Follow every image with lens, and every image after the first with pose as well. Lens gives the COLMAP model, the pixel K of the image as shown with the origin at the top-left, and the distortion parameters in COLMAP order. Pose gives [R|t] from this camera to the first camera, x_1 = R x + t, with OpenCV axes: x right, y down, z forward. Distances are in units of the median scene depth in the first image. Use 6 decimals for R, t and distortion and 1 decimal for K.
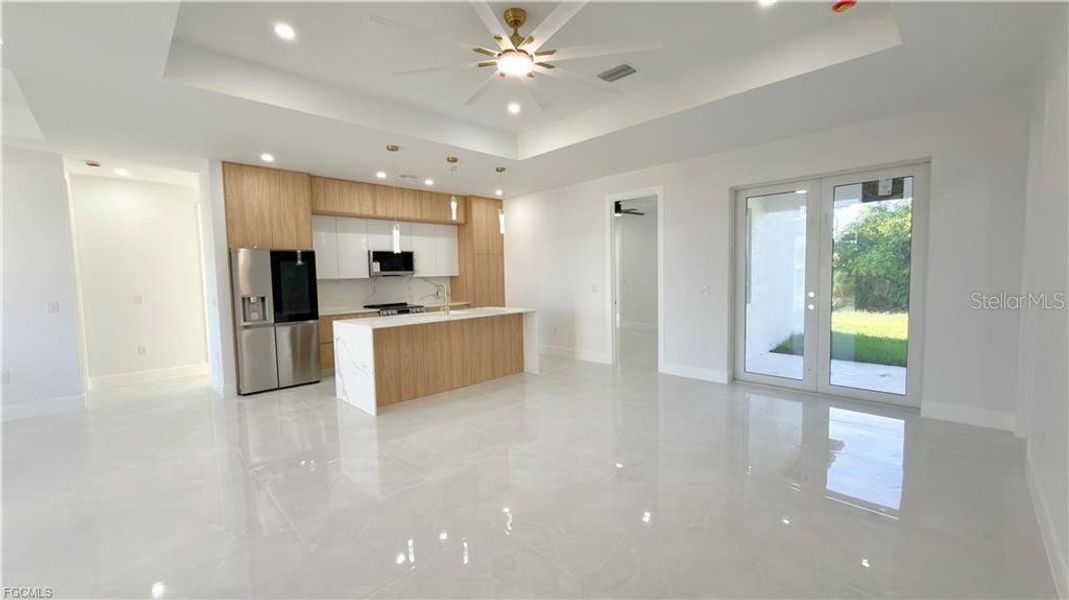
lens RADIAL K [[426.9, 0, 539.4], [0, 426.9, 300.6], [0, 0, 1]] dist [-0.003162, -0.000153]
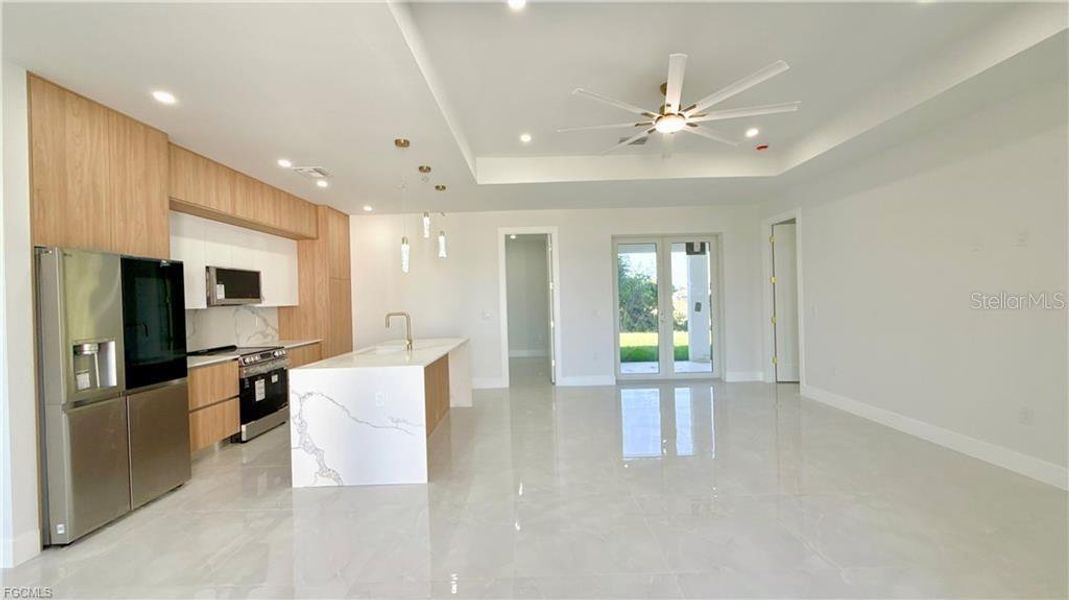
lens RADIAL K [[426.9, 0, 537.5], [0, 426.9, 298.9], [0, 0, 1]] dist [-0.003162, -0.000153]
pose [[0.700495, 0.002868, 0.713652, -0.579477], [0.055908, 0.996698, -0.058882, -0.001542], [-0.711464, 0.081145, 0.698022, 0.218123]]
